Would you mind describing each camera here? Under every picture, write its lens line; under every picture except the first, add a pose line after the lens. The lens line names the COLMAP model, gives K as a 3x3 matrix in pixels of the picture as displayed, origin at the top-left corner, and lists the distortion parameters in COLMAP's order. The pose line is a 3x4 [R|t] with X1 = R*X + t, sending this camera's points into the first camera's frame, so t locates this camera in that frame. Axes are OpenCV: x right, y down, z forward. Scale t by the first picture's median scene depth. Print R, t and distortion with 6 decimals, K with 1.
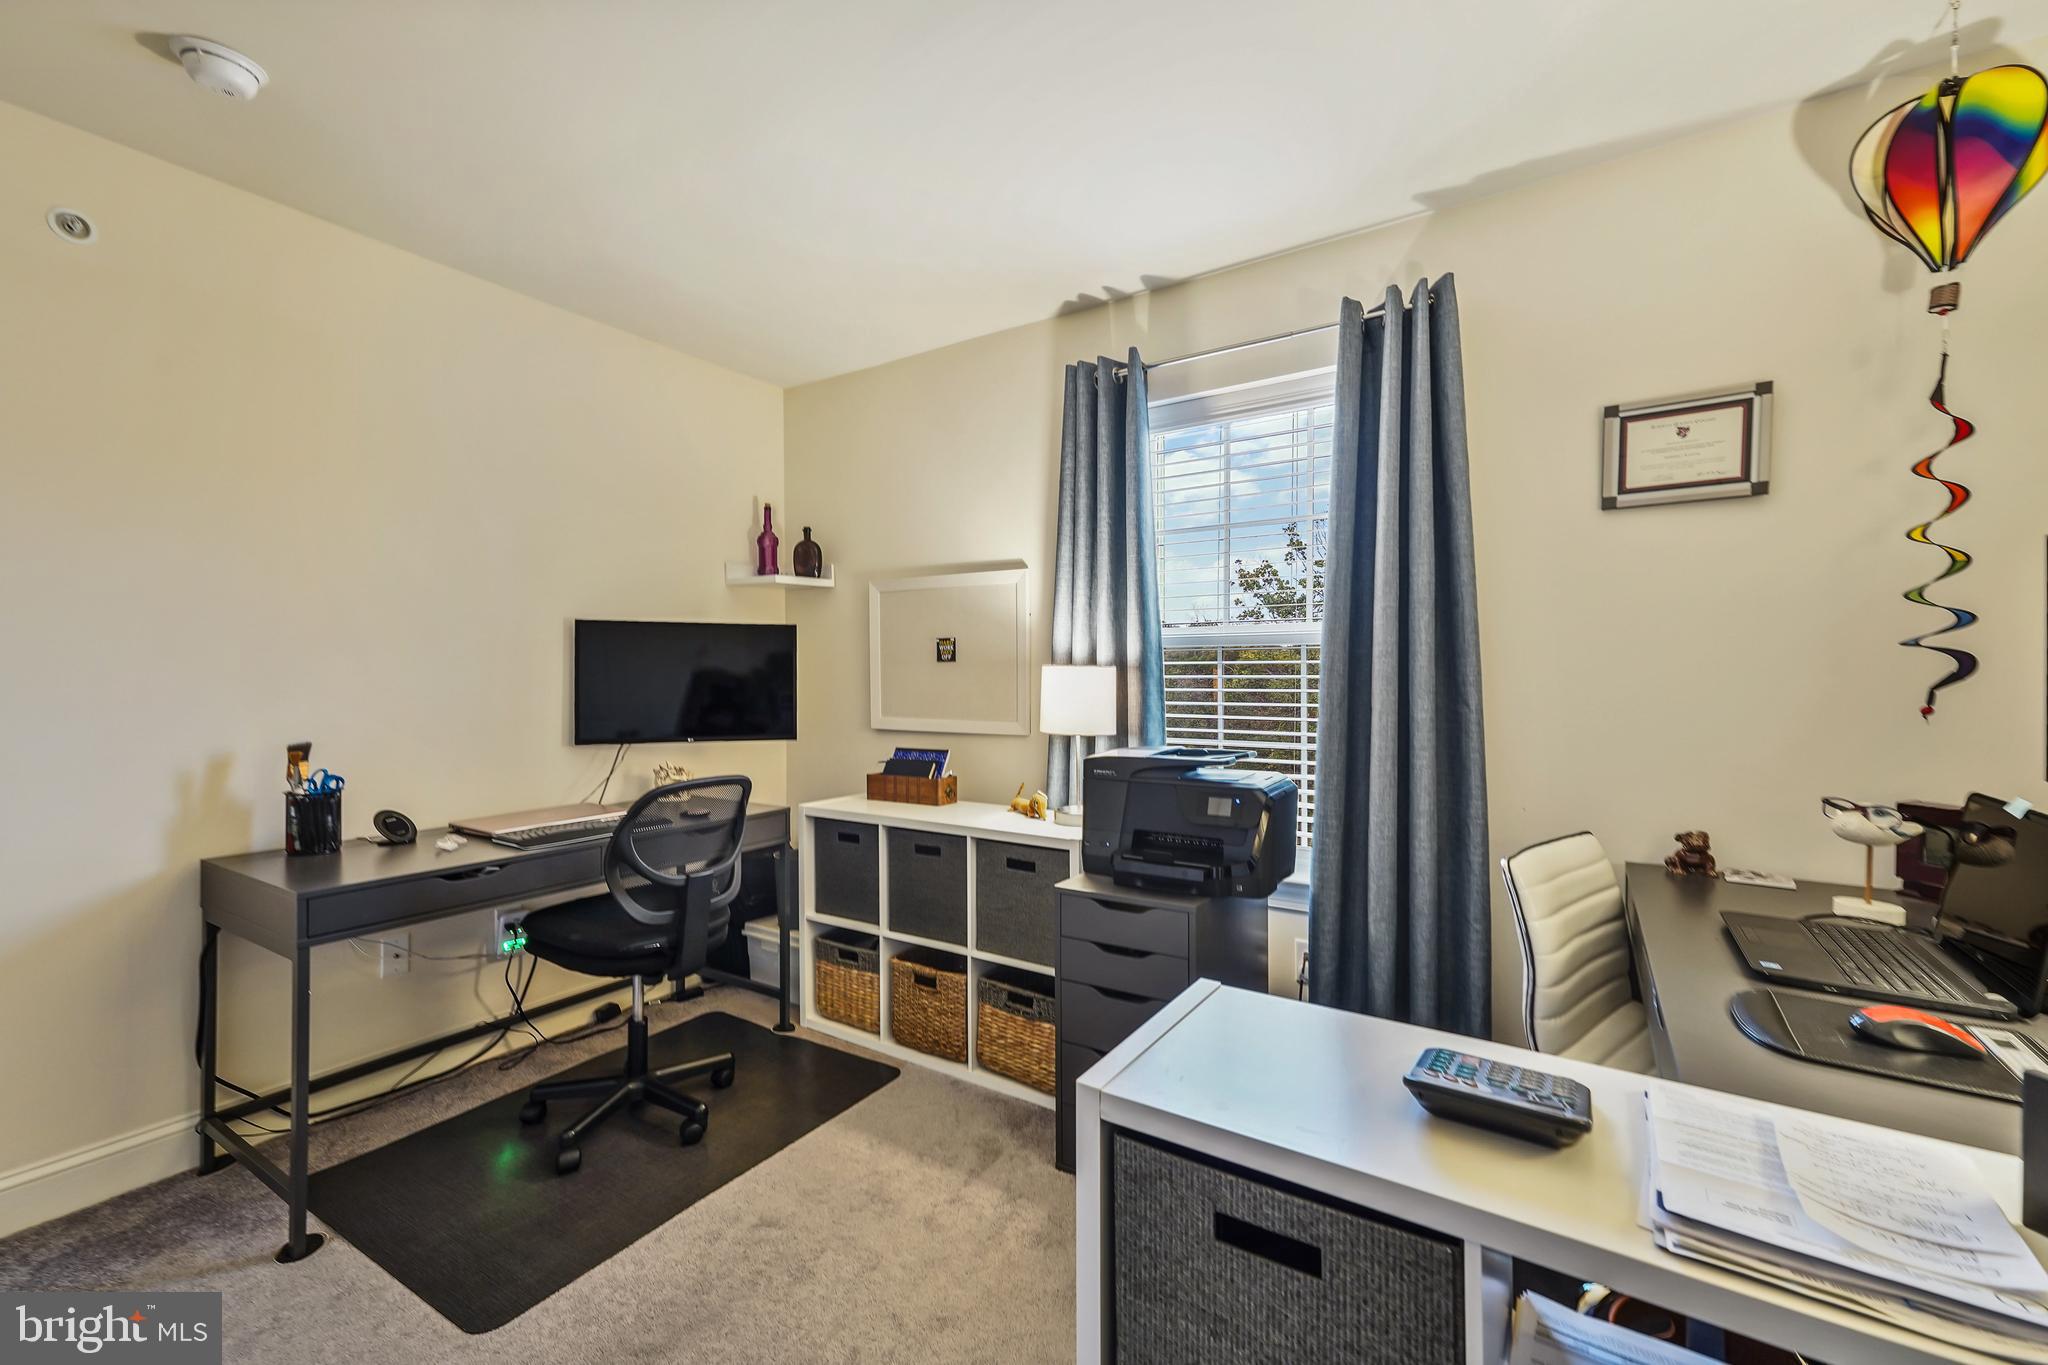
lens RADIAL K [[857.0, 0, 1018.6], [0, 857.0, 674.7], [0, 0, 1]] dist [0.031919, -0.000088]
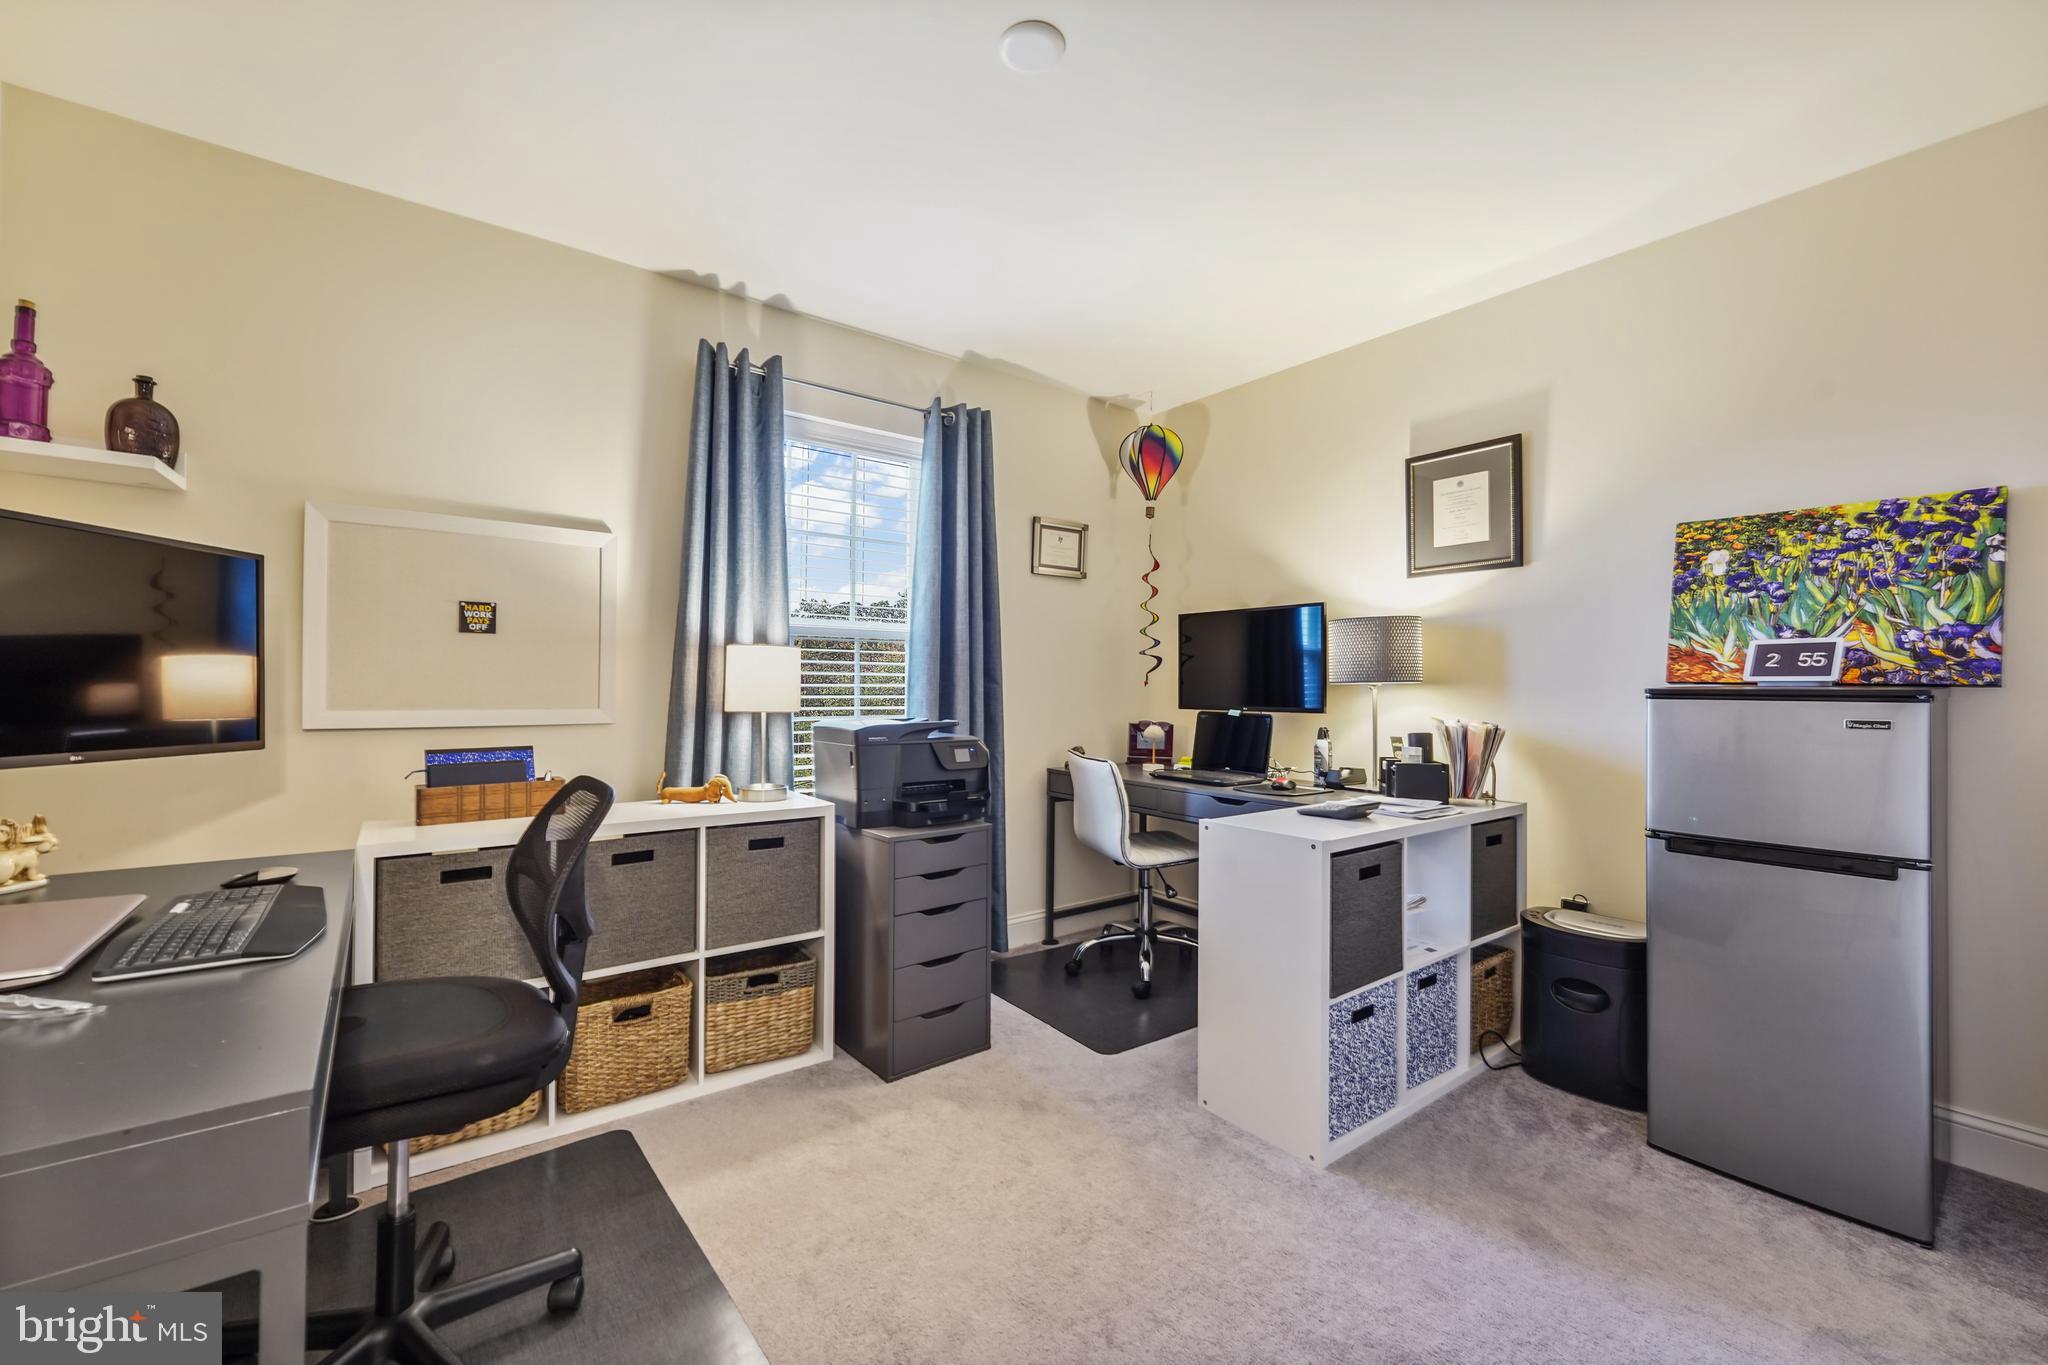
lens RADIAL K [[828.5, 0, 1017.2], [0, 828.5, 666.3], [0, 0, 1]] dist [0.000173, 0.000087]
pose [[0.329274, 0.031042, 0.943724, -0.785484], [0.001346, 0.999443, -0.033345, 0.050028], [-0.944234, 0.012250, 0.329048, 0.399152]]
